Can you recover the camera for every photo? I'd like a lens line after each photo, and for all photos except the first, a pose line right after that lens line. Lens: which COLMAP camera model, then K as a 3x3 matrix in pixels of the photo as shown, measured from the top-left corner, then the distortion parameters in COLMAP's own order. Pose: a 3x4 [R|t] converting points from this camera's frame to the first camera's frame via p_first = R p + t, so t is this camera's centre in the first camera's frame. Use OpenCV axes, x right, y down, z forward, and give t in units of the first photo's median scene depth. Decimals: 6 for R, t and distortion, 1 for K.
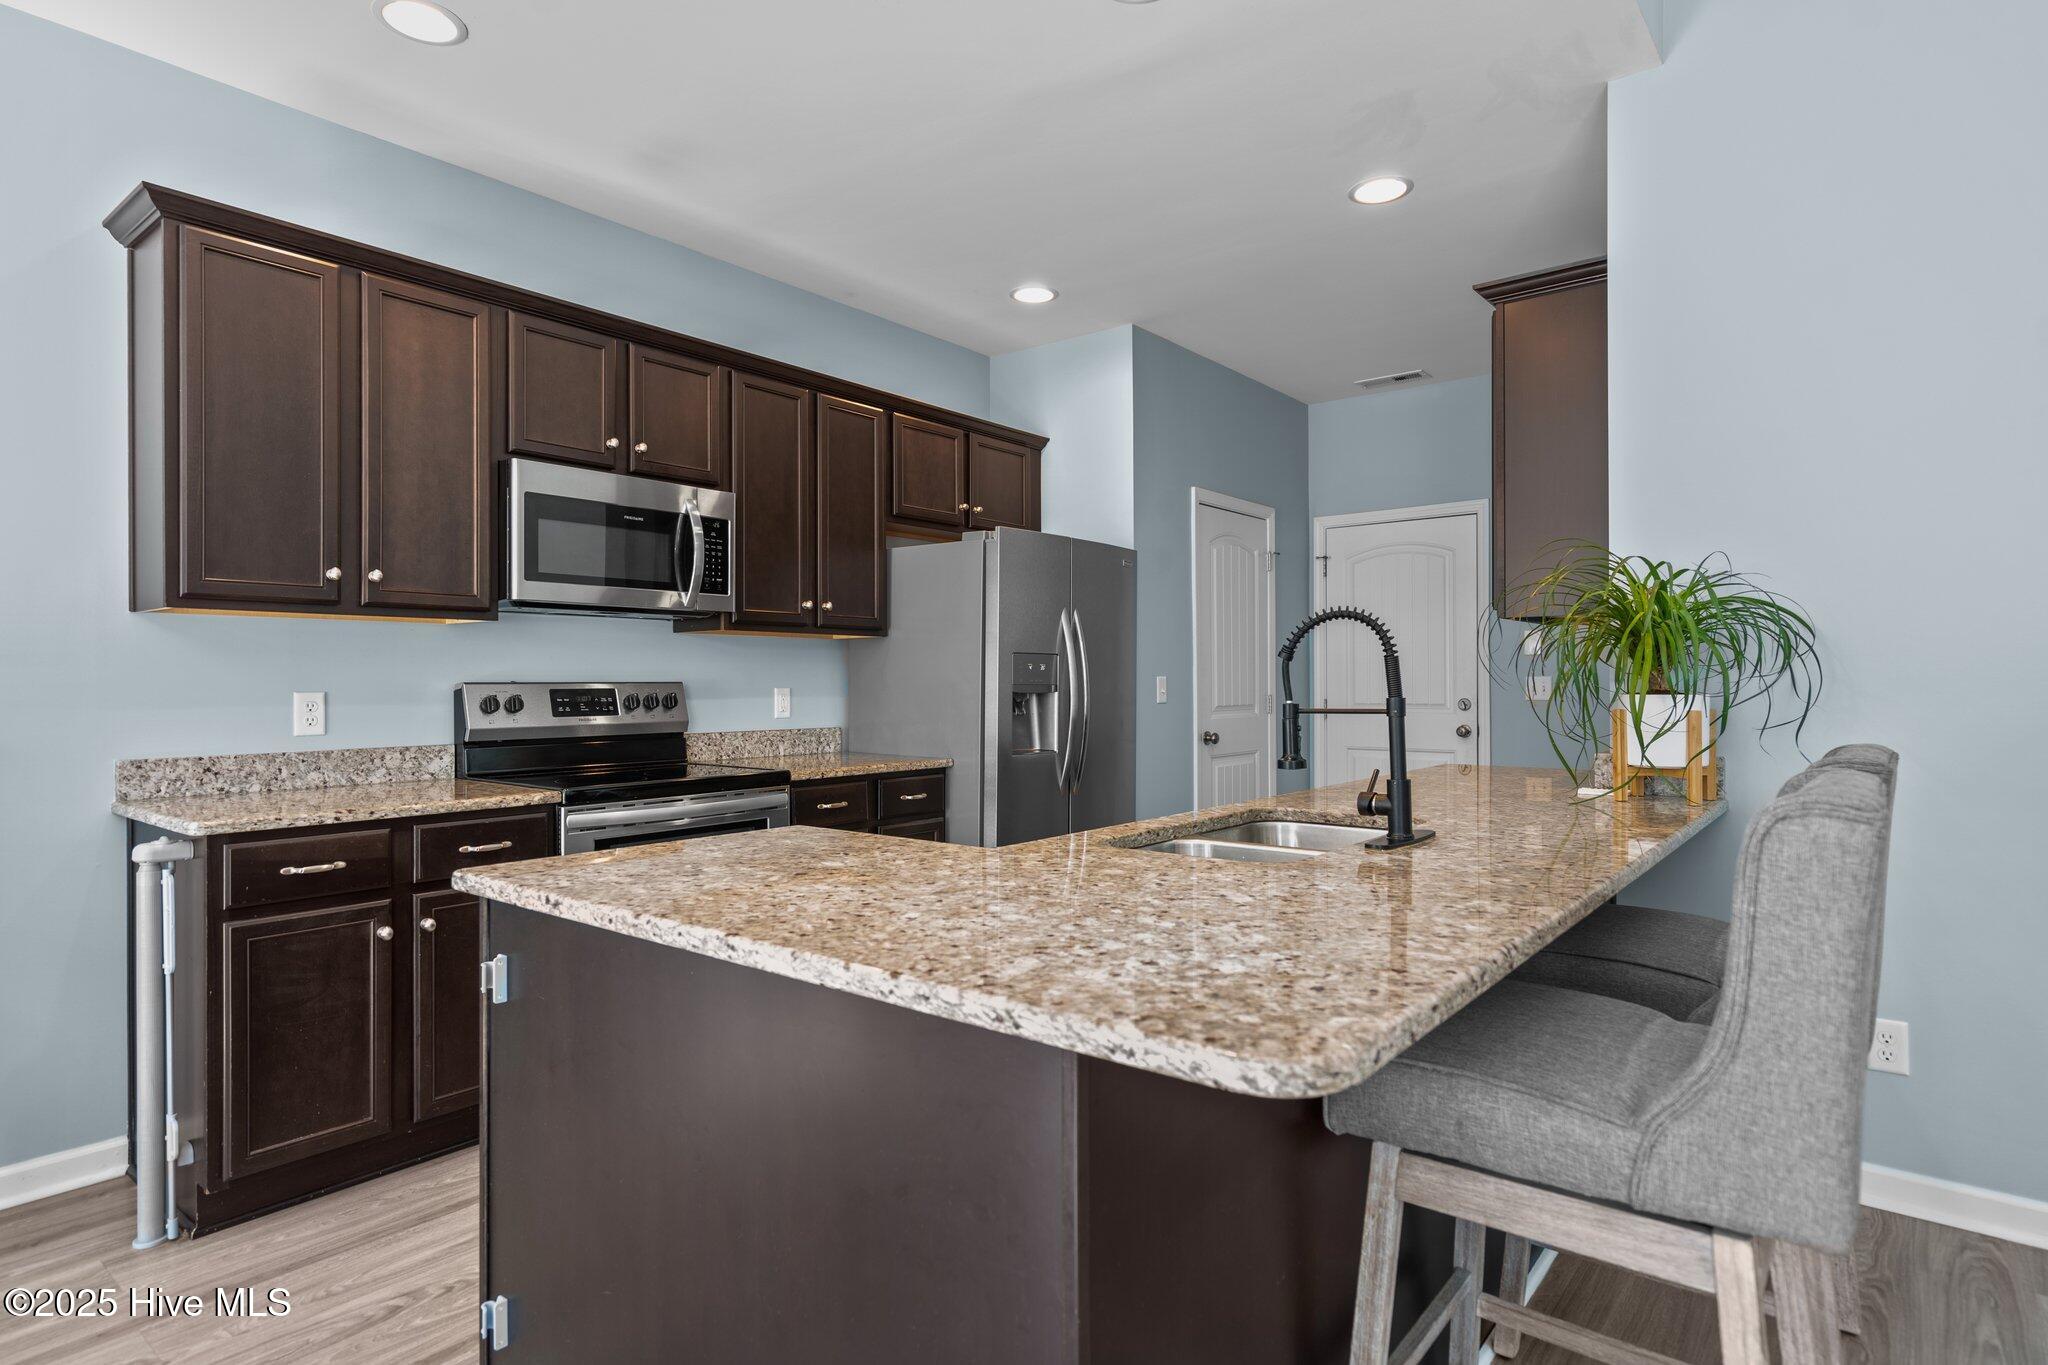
lens RADIAL K [[1081.4, 0, 1026.4], [0, 1081.4, 688.6], [0, 0, 1]] dist [0.003057, 0.001438]
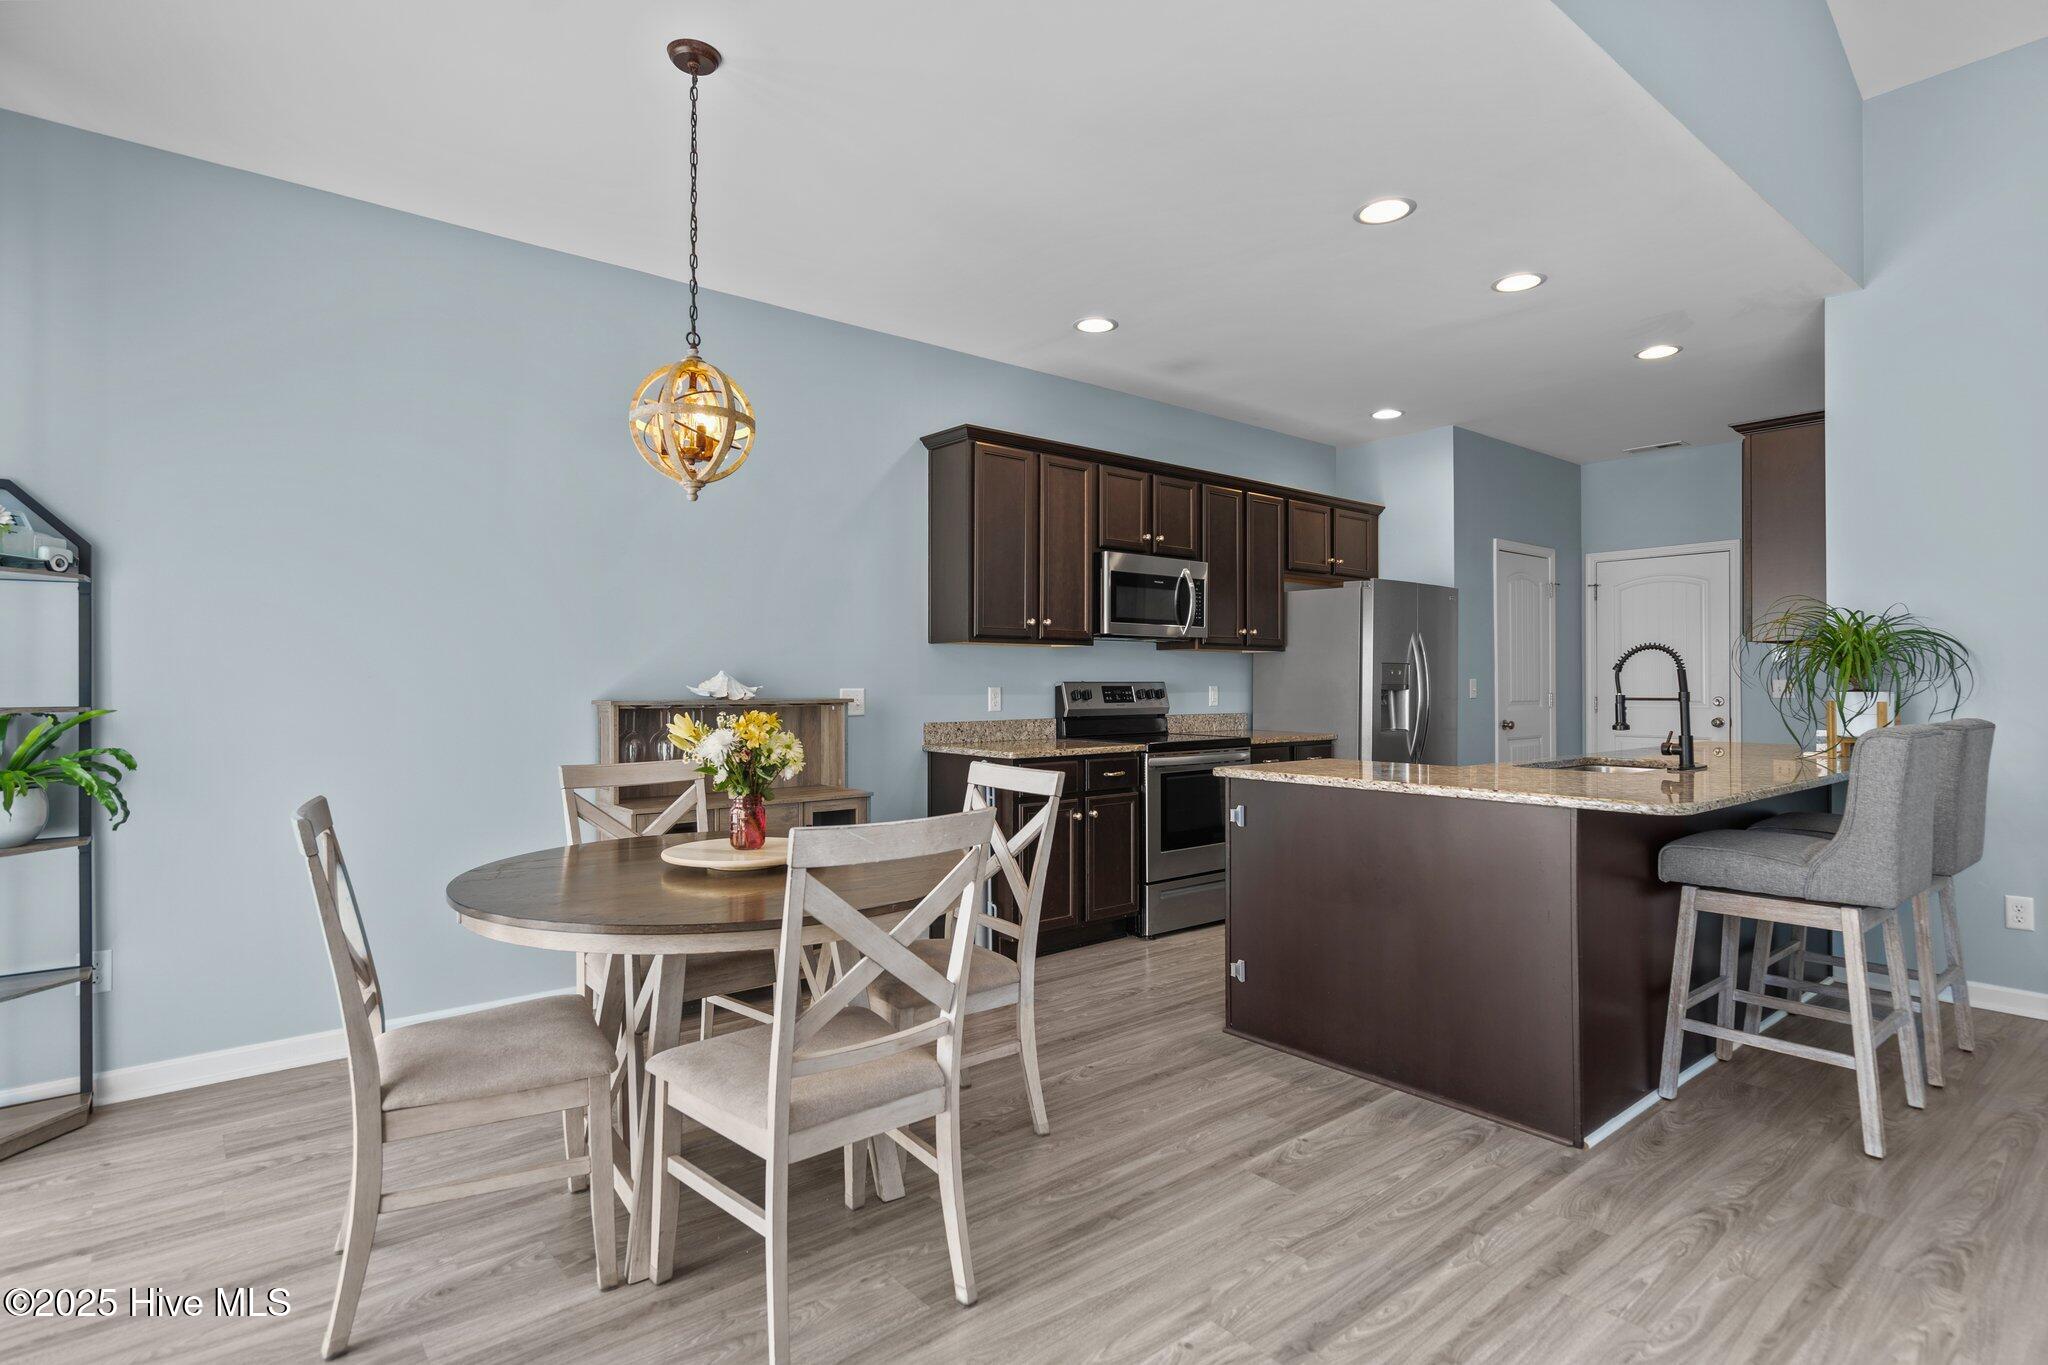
lens RADIAL K [[1029.3, 0, 1030.7], [0, 1029.3, 681.7], [0, 0, 1]] dist [0.003020, -0.000709]
pose [[0.980285, 0.003040, -0.197564, -0.265505], [-0.004305, 0.999973, -0.005976, 0.004168], [0.197541, 0.006709, 0.980272, -0.621778]]
